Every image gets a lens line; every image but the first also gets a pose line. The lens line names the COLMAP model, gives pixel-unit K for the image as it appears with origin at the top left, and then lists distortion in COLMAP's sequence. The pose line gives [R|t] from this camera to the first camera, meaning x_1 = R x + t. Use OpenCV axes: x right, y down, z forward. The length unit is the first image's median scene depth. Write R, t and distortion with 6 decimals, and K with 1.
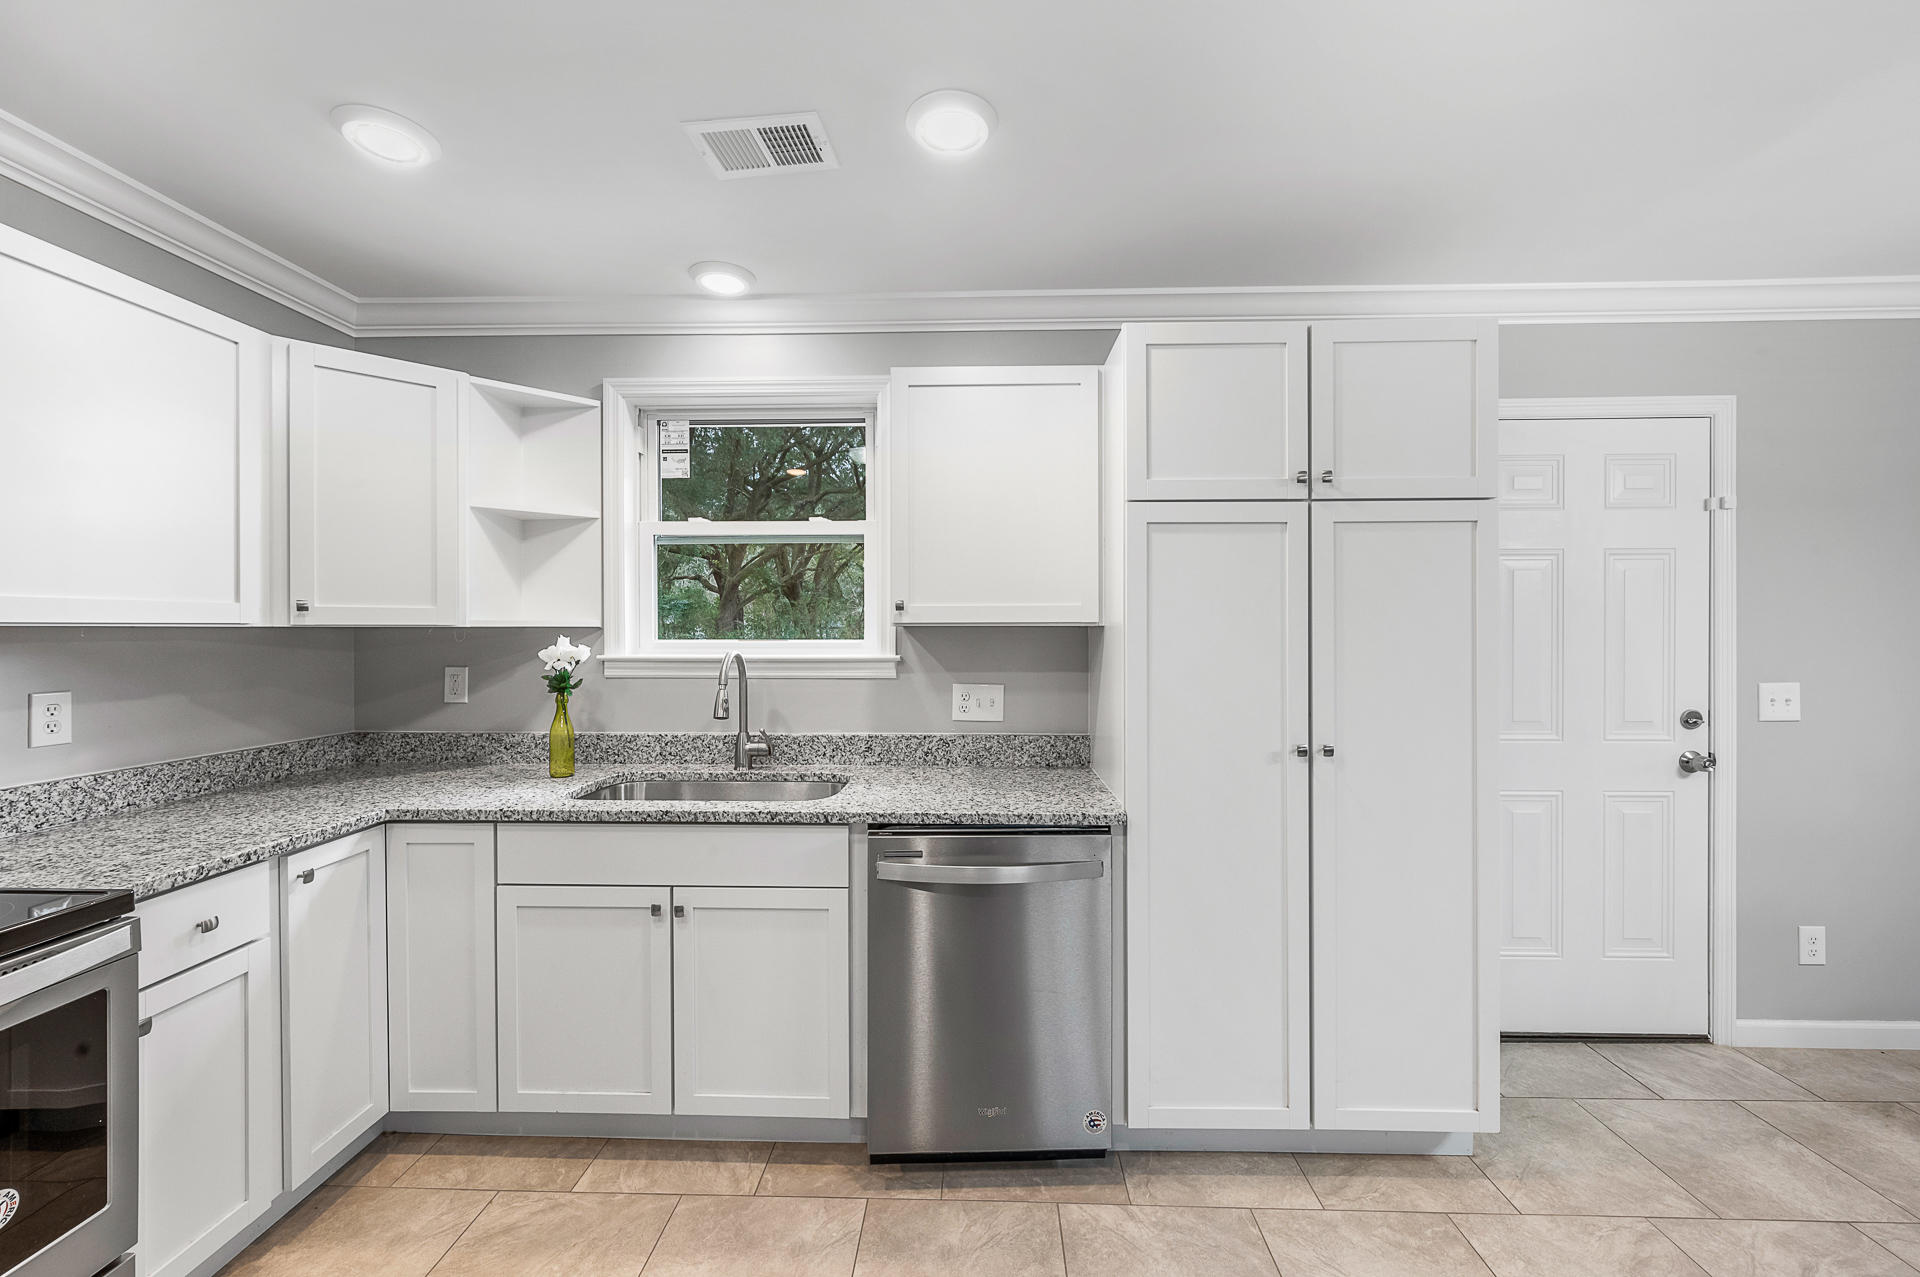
lens RADIAL K [[764.0, 0, 961.3], [0, 764.0, 630.9], [0, 0, 1]] dist [-0.000245, 0.000145]
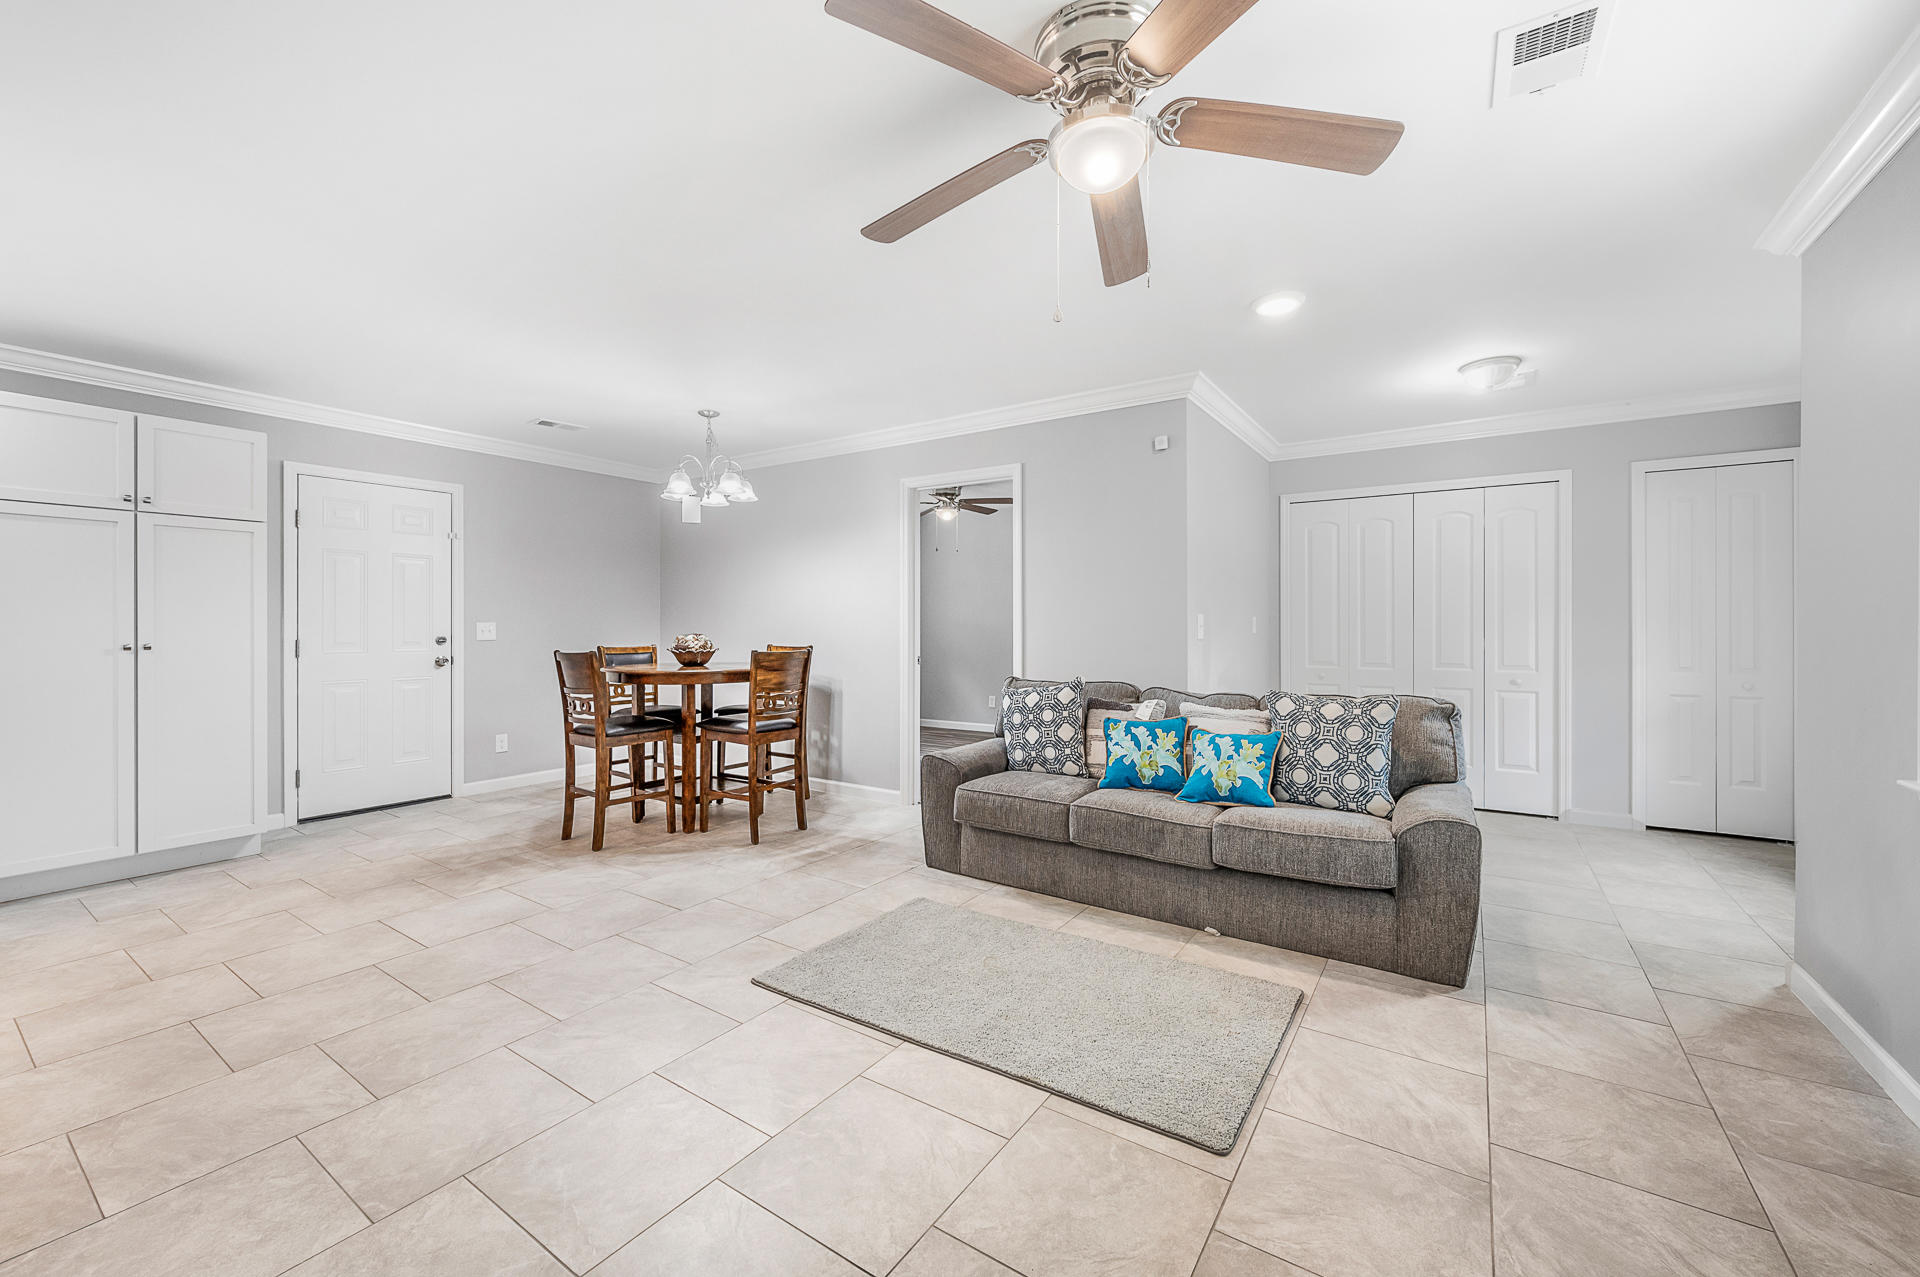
lens RADIAL K [[764.0, 0, 962.1], [0, 764.0, 625.4], [0, 0, 1]] dist [-0.000245, 0.000145]
pose [[0.533535, 0.002500, 0.845774, -0.029966], [0.001061, 0.999993, -0.003625, 0.095052], [-0.845777, 0.002831, 0.533528, -1.416732]]
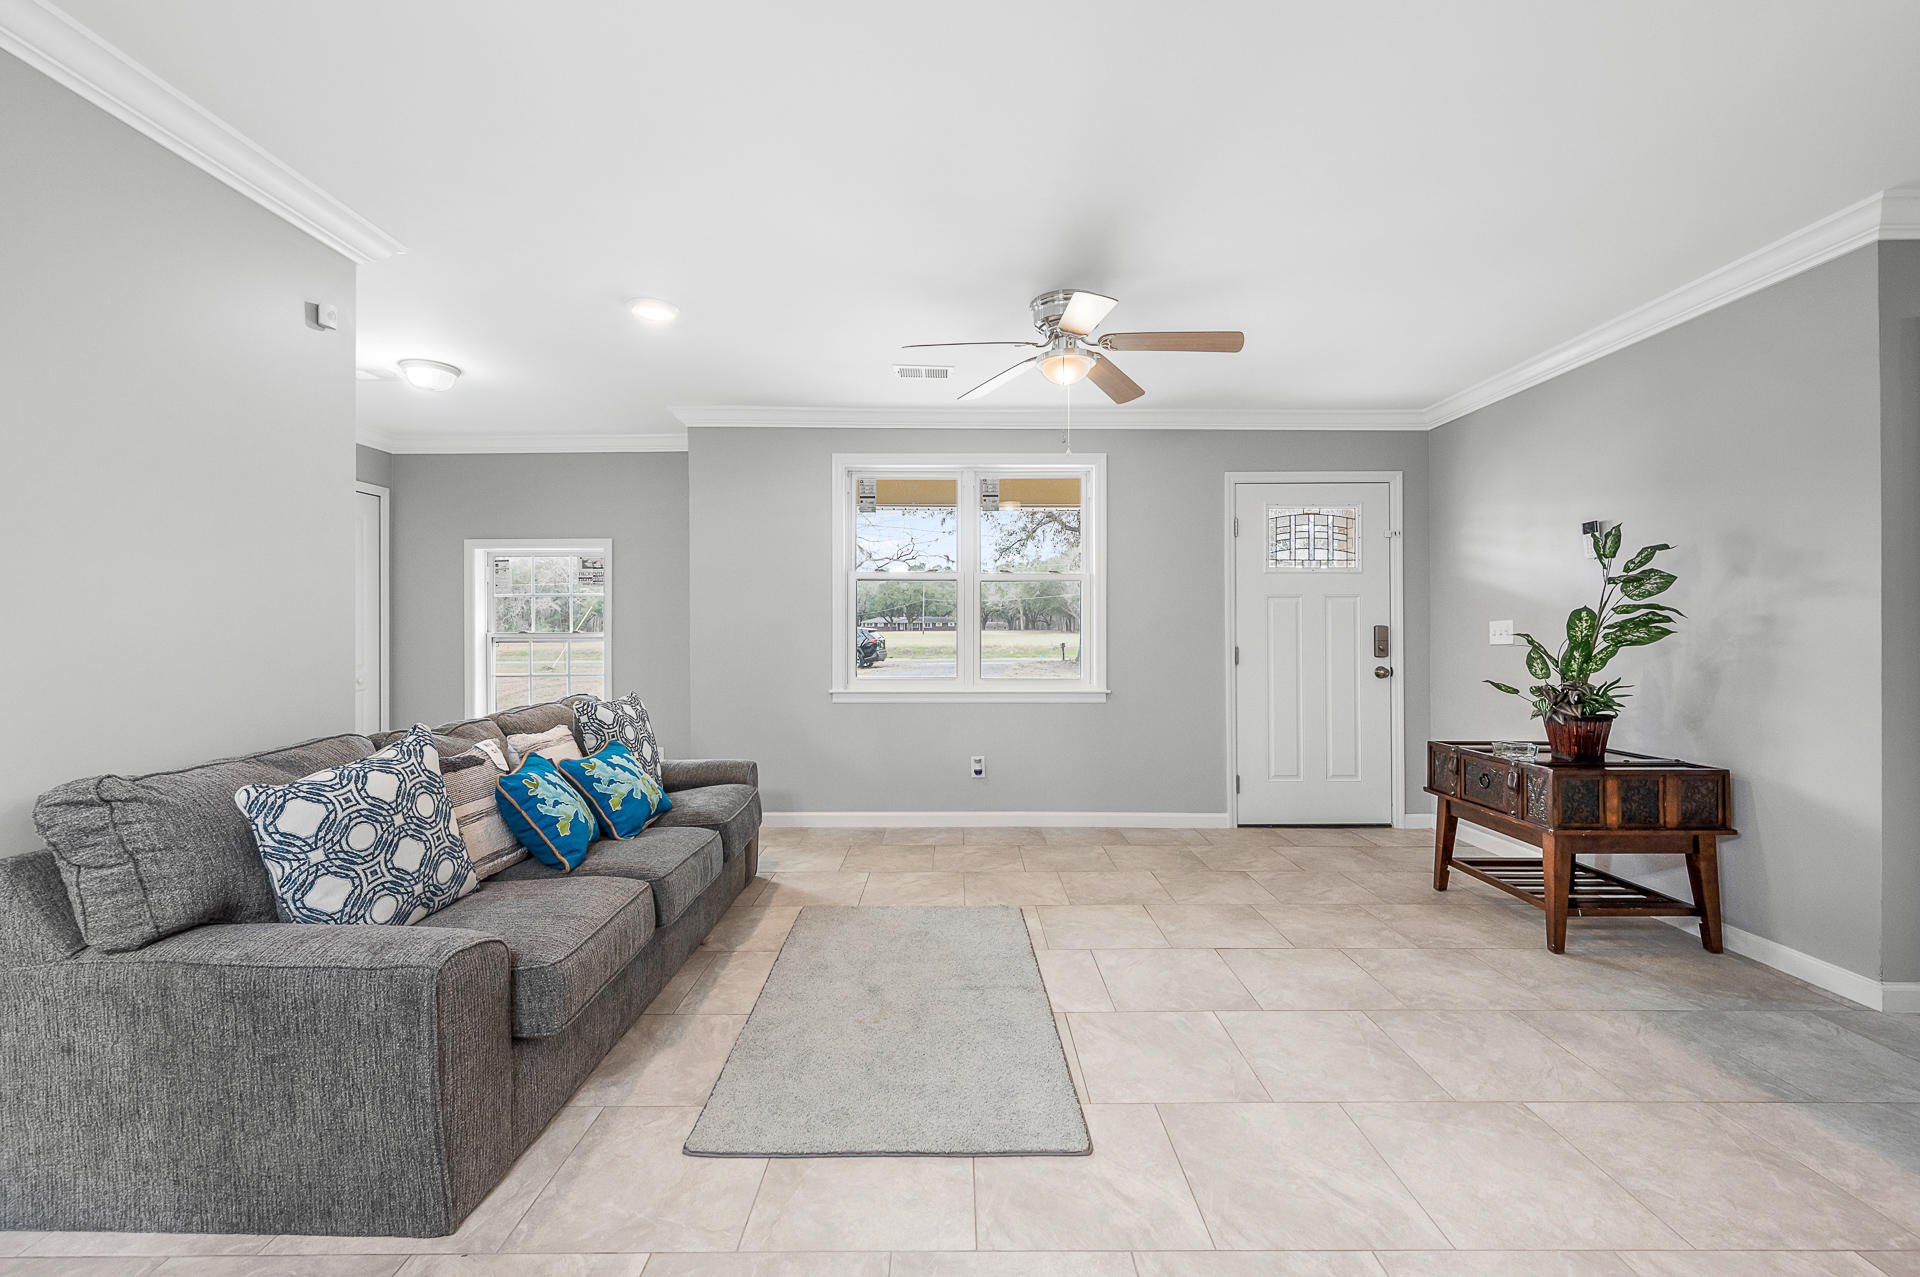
lens RADIAL K [[764.0, 0, 954.2], [0, 764.0, 628.0], [0, 0, 1]] dist [-0.000245, 0.000145]
pose [[-0.999608, 0.004555, -0.027619, 0.920037], [0.004441, 0.999981, 0.004204, 0.083395], [0.027638, 0.004079, -0.999610, 0.219441]]
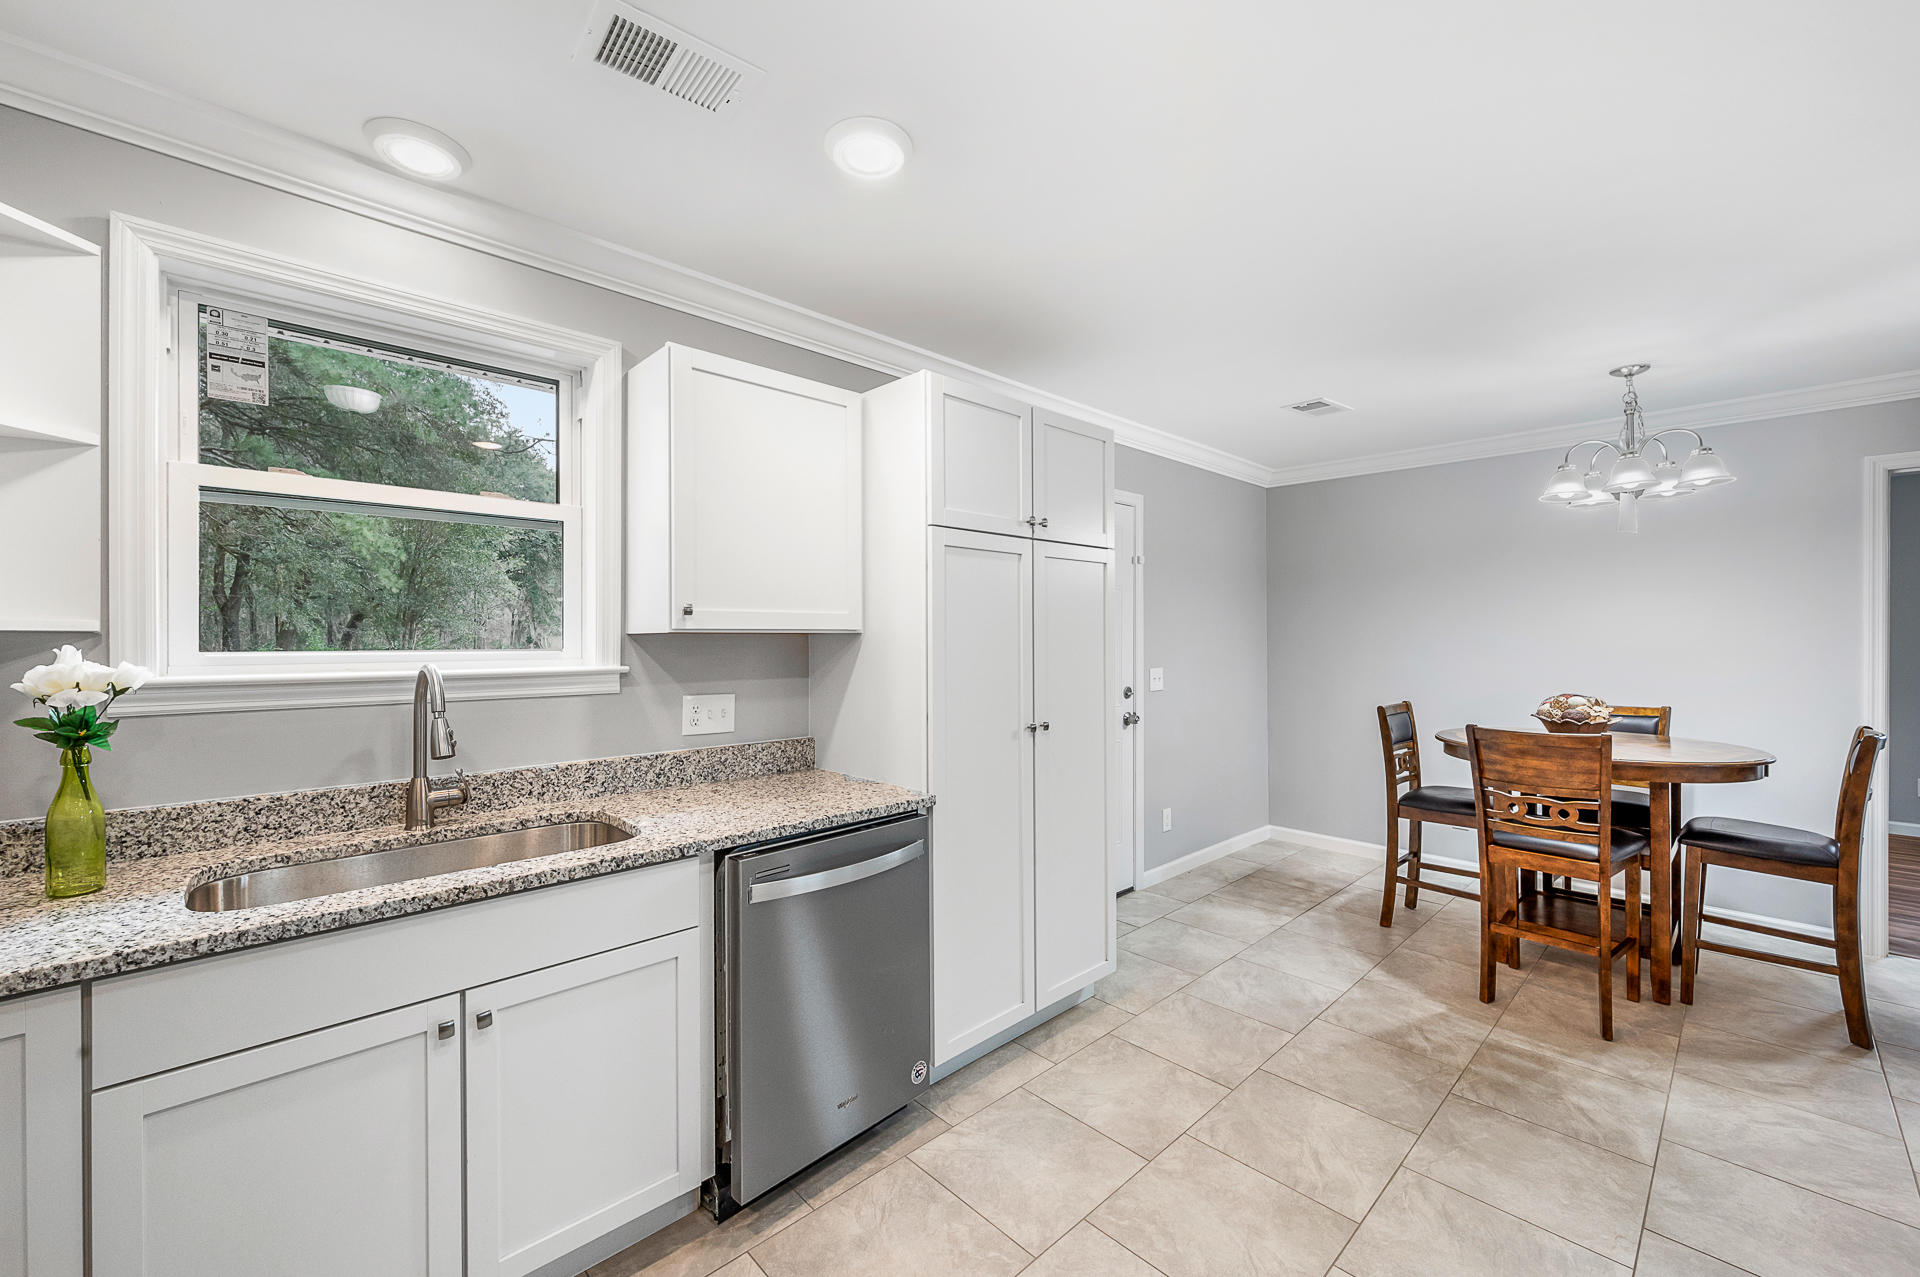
lens RADIAL K [[764.0, 0, 957.5], [0, 764.0, 638.3], [0, 0, 1]] dist [-0.000245, 0.000145]
pose [[0.702624, -0.000796, 0.711561, -0.495314], [0.002315, 0.999997, -0.001168, 0.002677], [-0.711558, 0.002468, 0.702623, 0.138713]]
